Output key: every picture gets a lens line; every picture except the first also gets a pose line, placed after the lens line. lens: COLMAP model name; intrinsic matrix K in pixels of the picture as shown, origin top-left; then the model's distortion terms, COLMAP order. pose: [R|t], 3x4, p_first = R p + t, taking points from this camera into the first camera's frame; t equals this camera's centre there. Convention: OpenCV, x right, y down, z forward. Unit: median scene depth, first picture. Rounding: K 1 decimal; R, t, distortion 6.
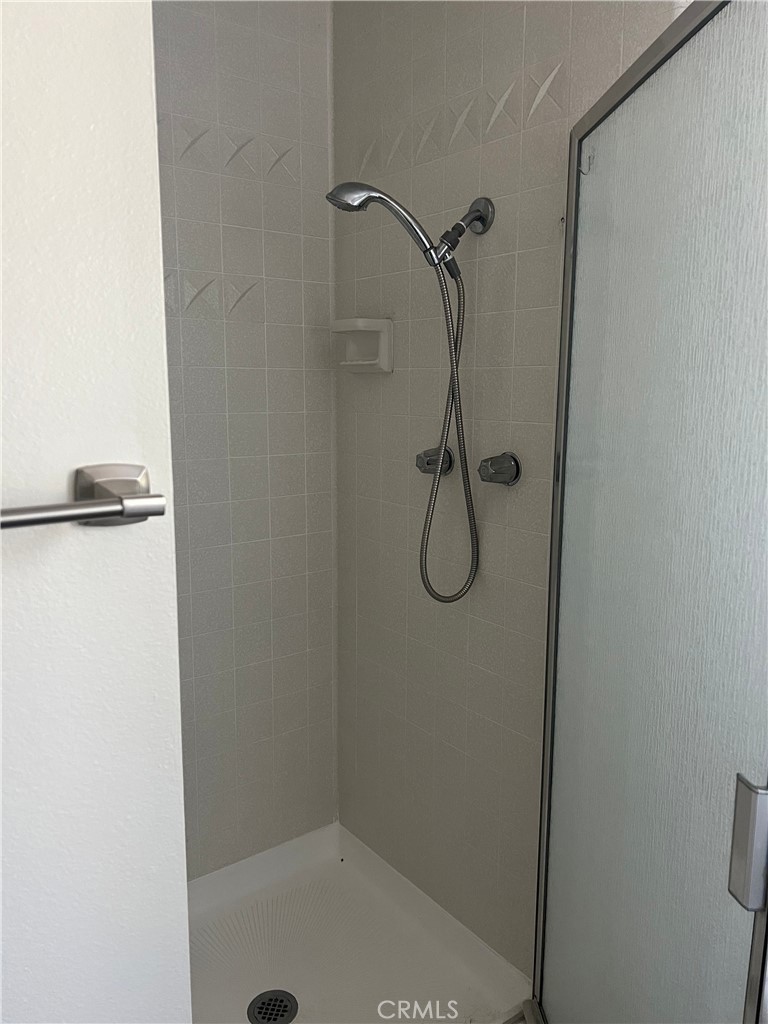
lens RADIAL K [[771.1, 0, 385.7], [0, 771.1, 506.2], [0, 0, 1]] dist [0.011692, -0.034195]
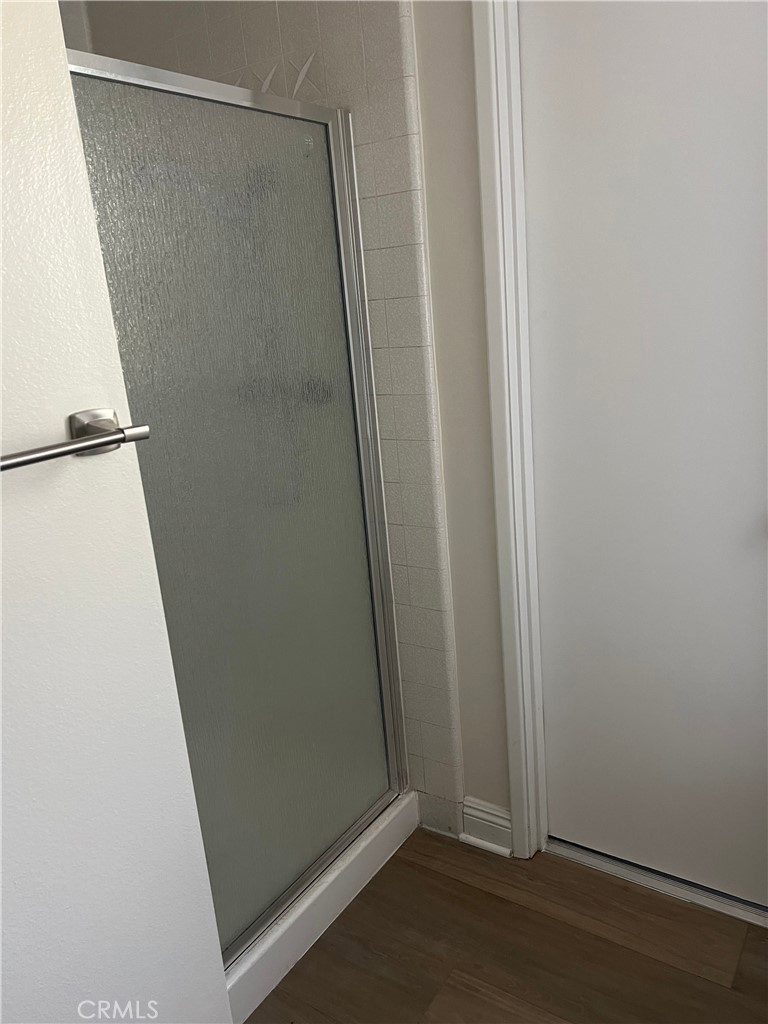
lens RADIAL K [[771.1, 0, 382.2], [0, 771.1, 515.3], [0, 0, 1]] dist [0.011692, -0.034195]
pose [[0.939974, -0.175165, 0.292859, -0.306175], [0.144863, 0.981863, 0.122311, 0.038586], [-0.308972, -0.072545, 0.948301, -0.494483]]
